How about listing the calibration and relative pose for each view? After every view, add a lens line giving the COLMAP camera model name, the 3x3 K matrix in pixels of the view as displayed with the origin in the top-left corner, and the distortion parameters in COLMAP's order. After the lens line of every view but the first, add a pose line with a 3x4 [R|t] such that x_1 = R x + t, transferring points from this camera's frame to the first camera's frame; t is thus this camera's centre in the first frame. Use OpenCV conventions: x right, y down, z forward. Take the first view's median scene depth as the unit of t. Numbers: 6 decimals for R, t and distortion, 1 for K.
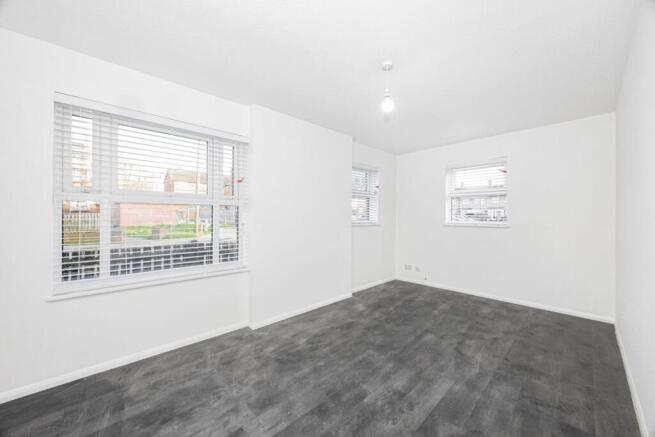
lens RADIAL K [[254.4, 0, 327.7], [0, 254.4, 217.1], [0, 0, 1]] dist [-0.000911, -0.000089]
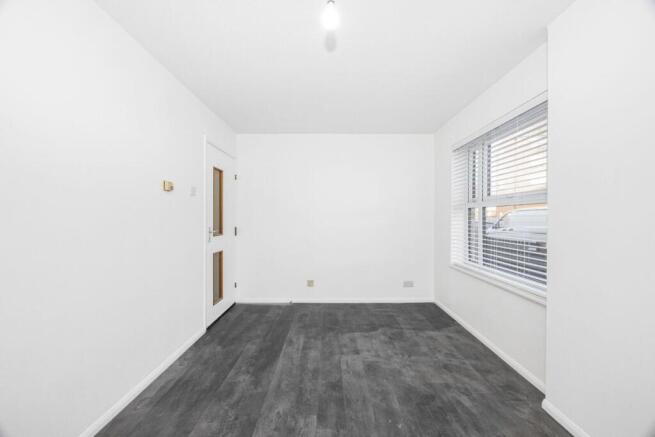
lens RADIAL K [[254.4, 0, 328.0], [0, 254.4, 219.3], [0, 0, 1]] dist [-0.000911, -0.000089]
pose [[-0.708914, 0.000289, -0.705295, 0.682045], [-0.000939, 0.999999, 0.001353, 0.001255], [0.705294, 0.001621, -0.708913, 1.501936]]
